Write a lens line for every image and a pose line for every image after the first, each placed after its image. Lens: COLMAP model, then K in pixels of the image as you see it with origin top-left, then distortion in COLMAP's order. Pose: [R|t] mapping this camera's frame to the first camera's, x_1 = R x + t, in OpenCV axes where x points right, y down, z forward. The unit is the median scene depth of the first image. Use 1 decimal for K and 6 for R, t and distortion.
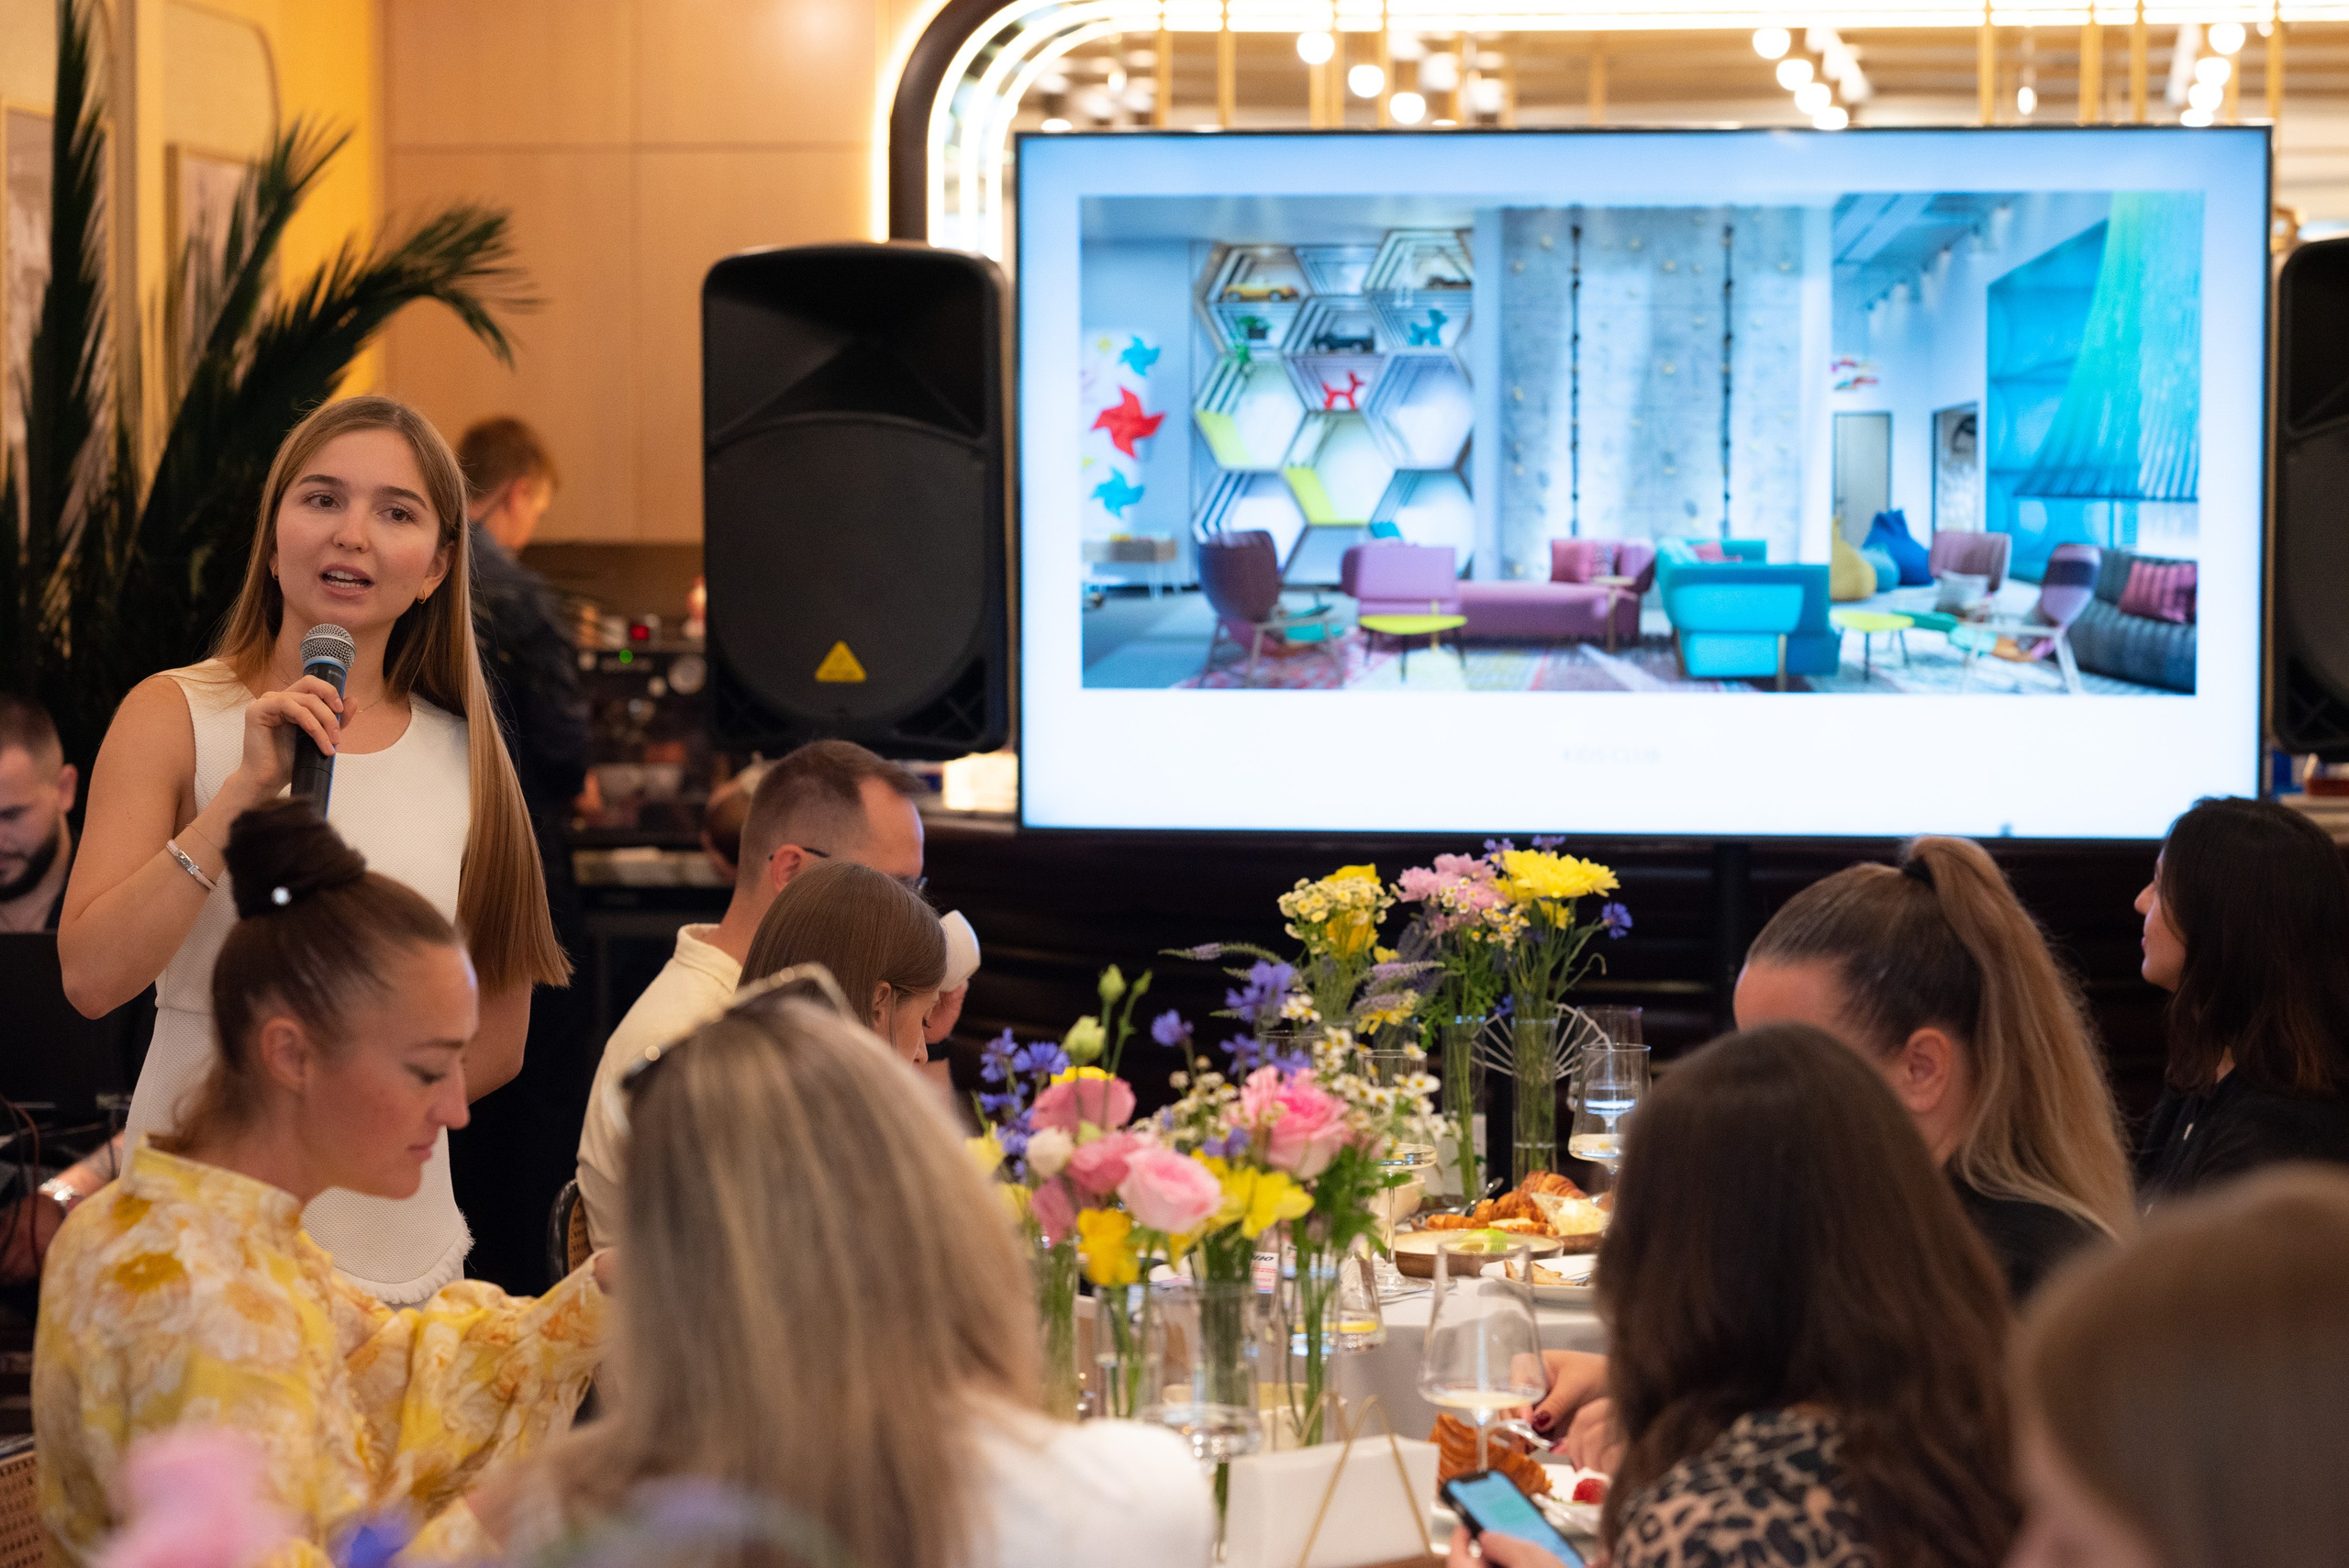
lens RADIAL K [[5221.8, 0, 1306.9], [0, 5221.8, 785.9], [0, 0, 1]] dist [-0.040687, -0.179461]
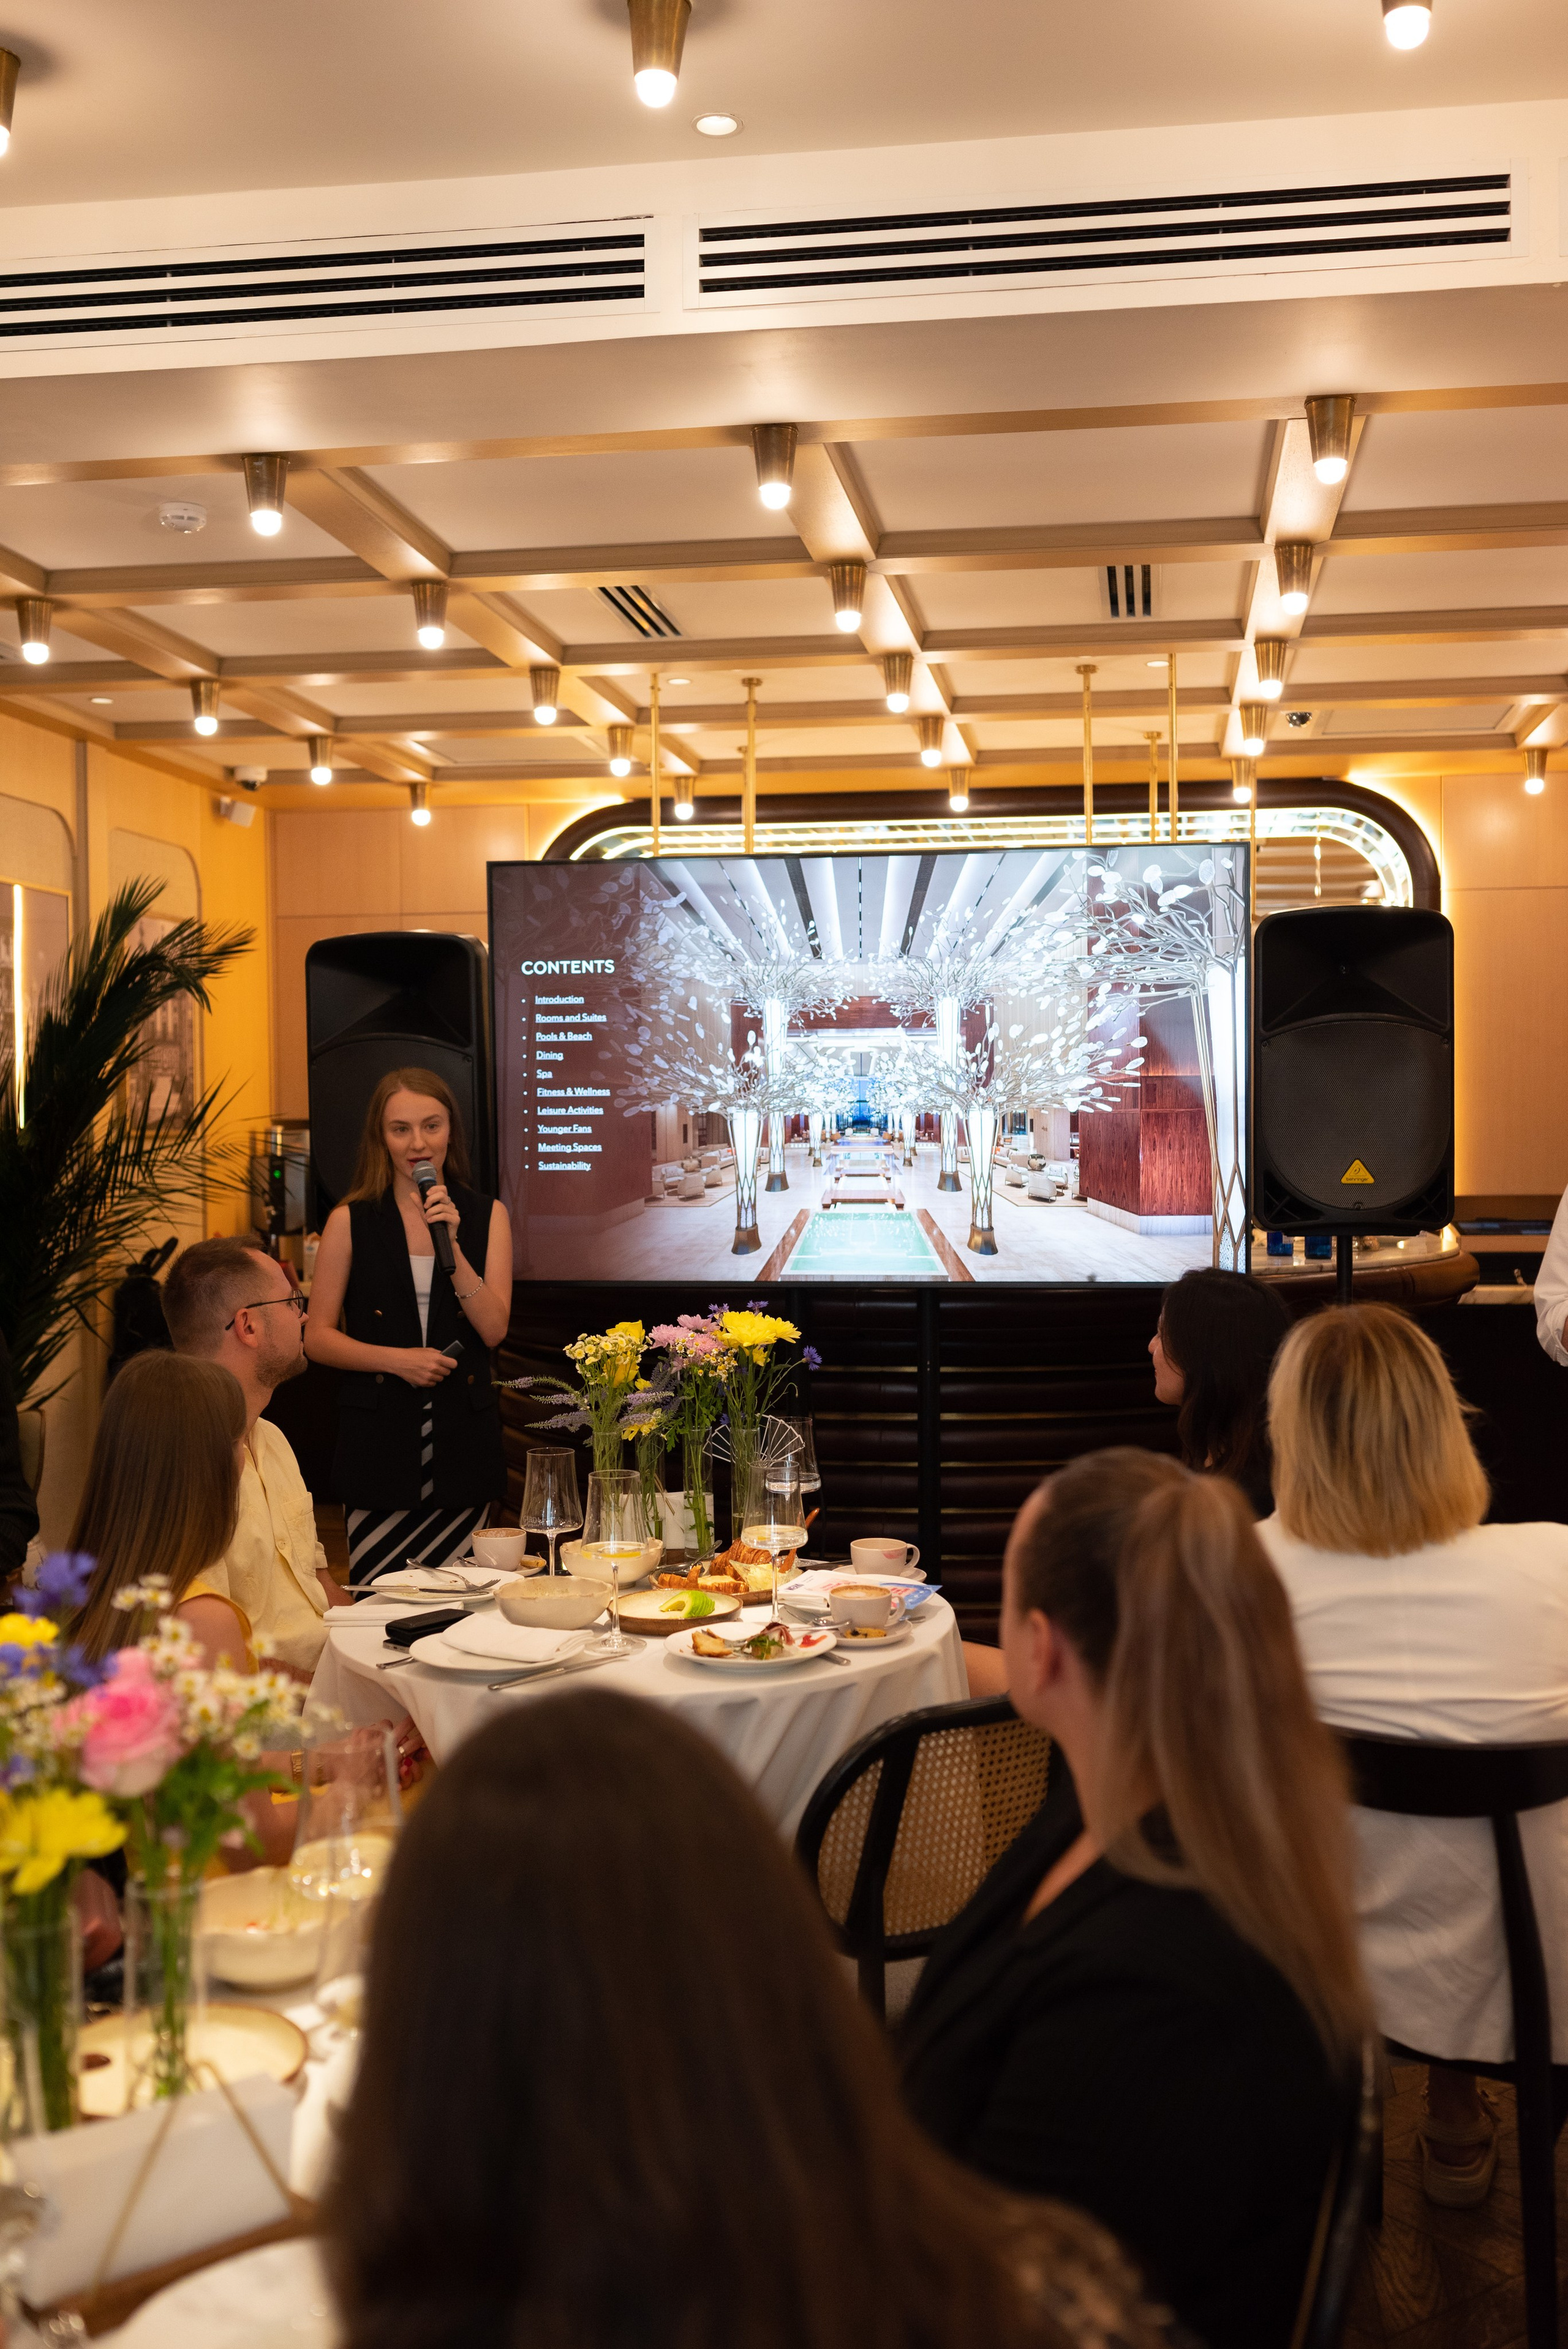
lens RADIAL K [[2230.2, 0, 846.7], [0, 2230.2, 1175.1], [0, 0, 1]] dist [0.005896, 0.031753]
pose [[0.999906, -0.013688, -0.001204, 0.073371], [0.013657, 0.999656, -0.022405, -0.011275], [0.001510, 0.022387, 0.999748, 0.378676]]
